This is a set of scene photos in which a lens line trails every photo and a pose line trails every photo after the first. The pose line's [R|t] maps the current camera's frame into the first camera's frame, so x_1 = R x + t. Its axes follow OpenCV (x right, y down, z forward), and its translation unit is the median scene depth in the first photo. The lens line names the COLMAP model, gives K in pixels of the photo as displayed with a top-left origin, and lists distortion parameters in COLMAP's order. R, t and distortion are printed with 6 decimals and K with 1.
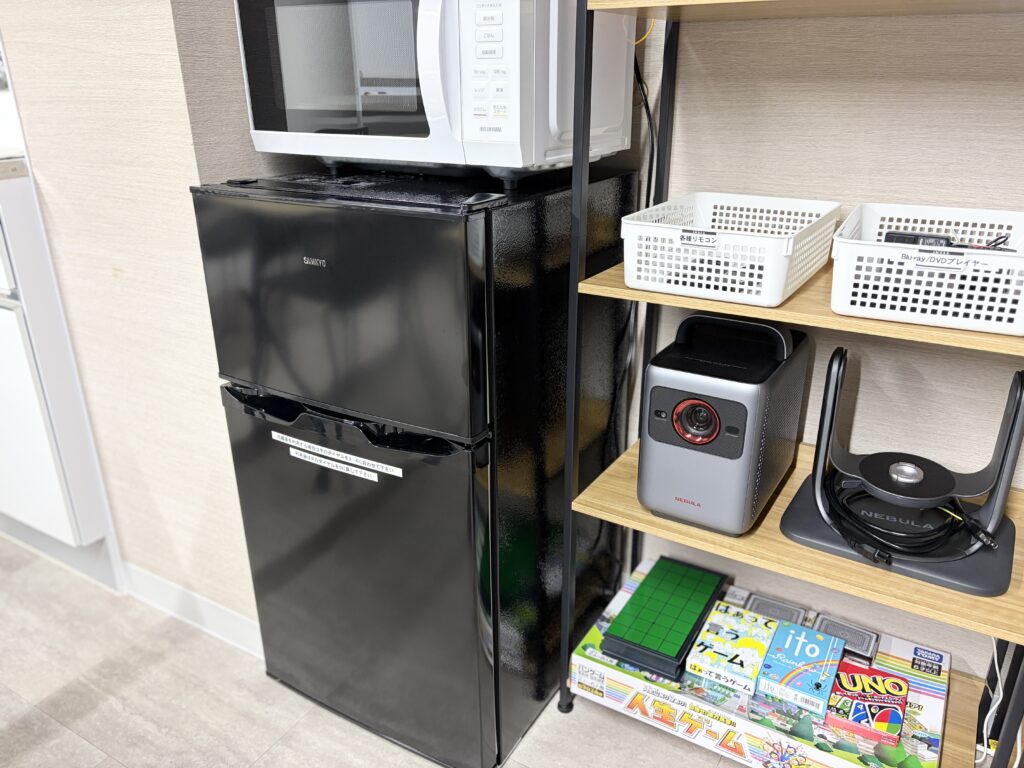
lens RADIAL K [[780.8, 0, 518.7], [0, 780.8, 386.6], [0, 0, 1]] dist [0.034305, -0.014637]
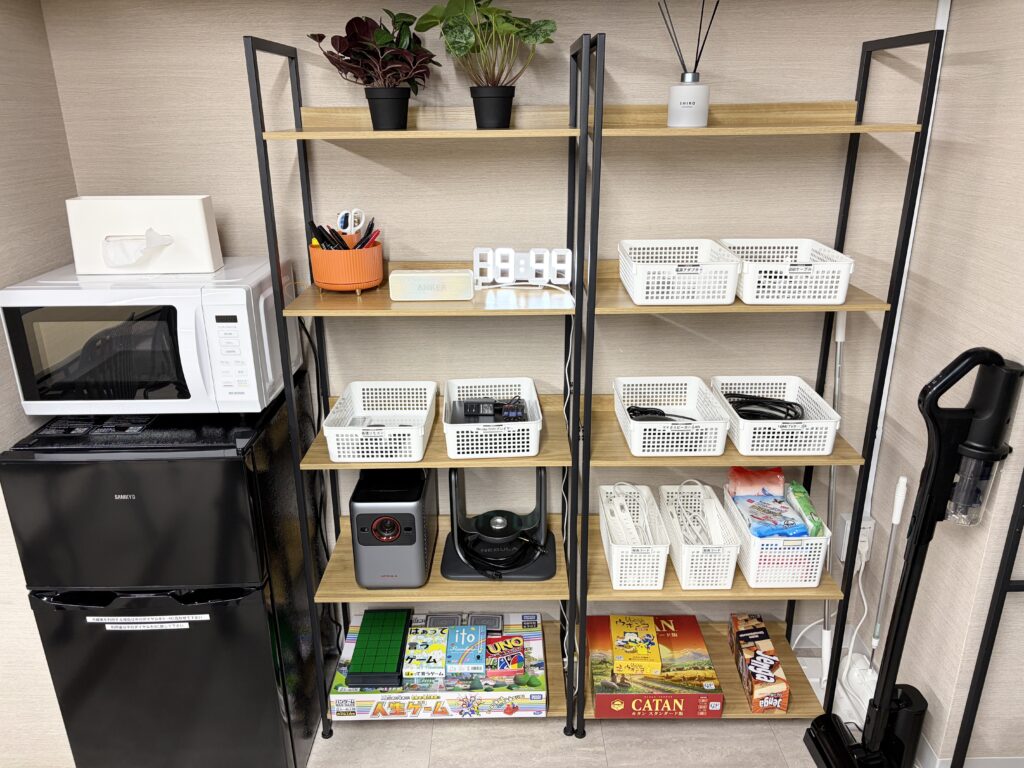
lens RADIAL K [[780.8, 0, 512.8], [0, 780.8, 386.4], [0, 0, 1]] dist [0.034305, -0.014637]
pose [[0.857602, -0.183006, 0.480653, -0.264889], [0.199492, 0.979750, 0.017092, -0.208622], [-0.474048, 0.081228, 0.876744, -0.571515]]
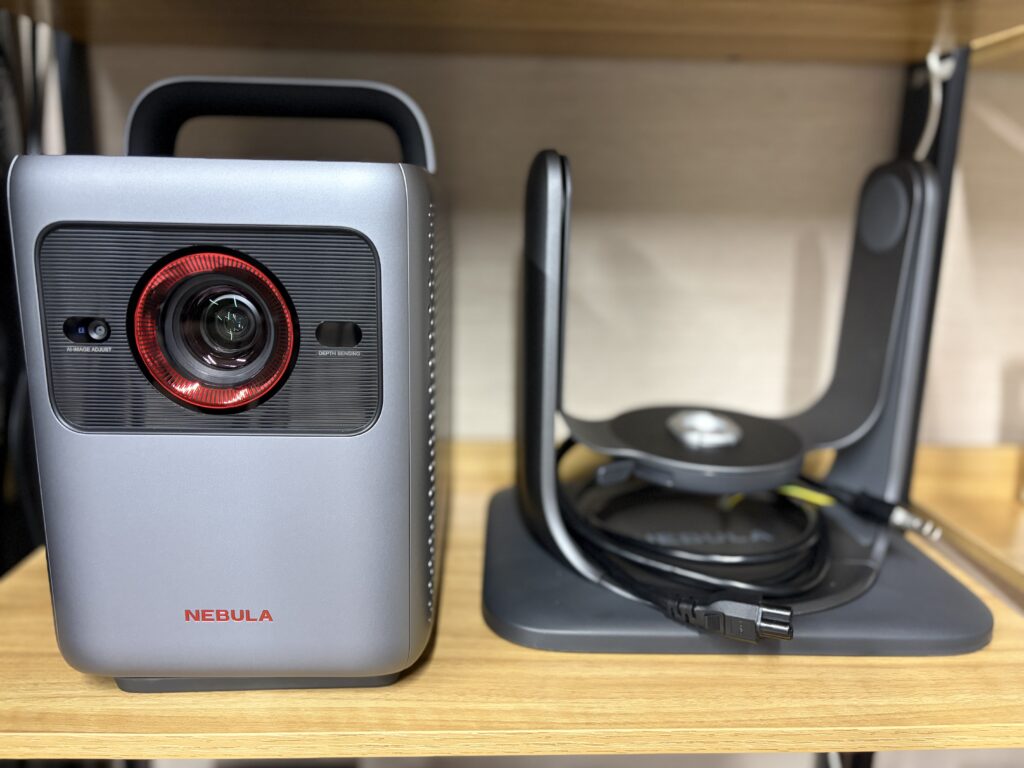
lens RADIAL K [[780.8, 0, 510.1], [0, 780.8, 385.5], [0, 0, 1]] dist [0.034305, -0.014637]
pose [[0.834428, -0.093356, 0.543153, 0.139291], [0.181943, 0.976956, -0.111595, 0.106665], [-0.520218, 0.191941, 0.832185, 0.624841]]
